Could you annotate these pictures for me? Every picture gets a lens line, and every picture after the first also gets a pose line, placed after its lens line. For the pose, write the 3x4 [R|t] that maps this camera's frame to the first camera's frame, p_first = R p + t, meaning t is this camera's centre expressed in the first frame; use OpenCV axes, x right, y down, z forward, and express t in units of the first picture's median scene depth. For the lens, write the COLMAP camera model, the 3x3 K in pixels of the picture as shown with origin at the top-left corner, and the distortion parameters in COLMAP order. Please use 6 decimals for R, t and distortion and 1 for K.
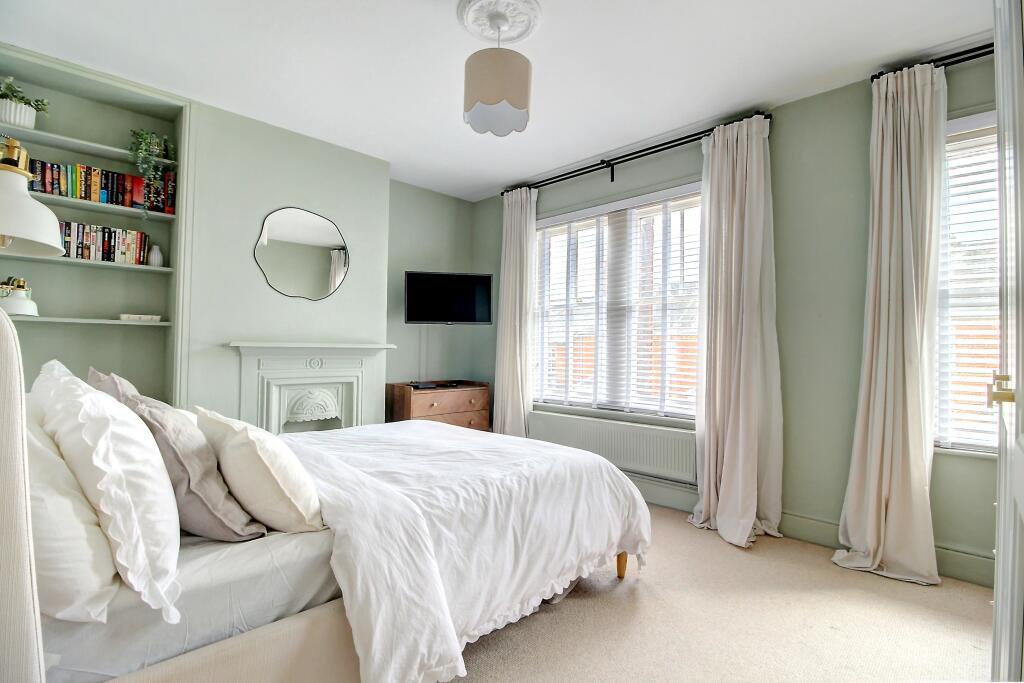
lens RADIAL K [[481.5, 0, 517.2], [0, 481.5, 337.2], [0, 0, 1]] dist [-0.004006, -0.000783]
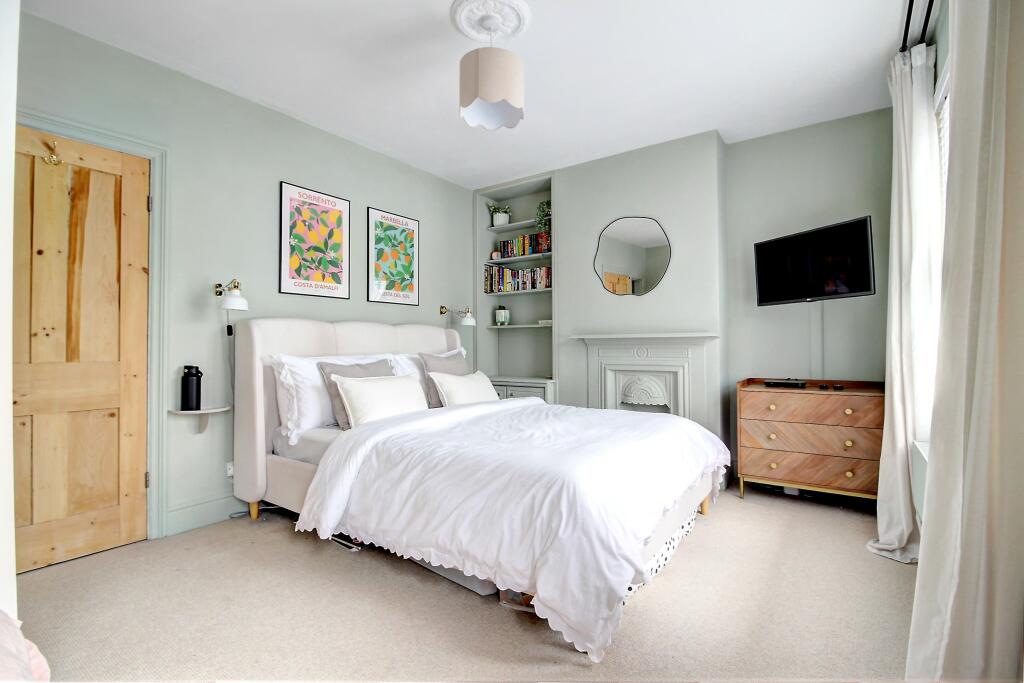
lens RADIAL K [[481.5, 0, 517.2], [0, 481.5, 337.2], [0, 0, 1]] dist [-0.004006, -0.000783]
pose [[0.156999, -0.030658, -0.987123, 0.742854], [0.032295, 0.999143, -0.025895, 0.046316], [0.987071, -0.027814, 0.157855, 0.658489]]
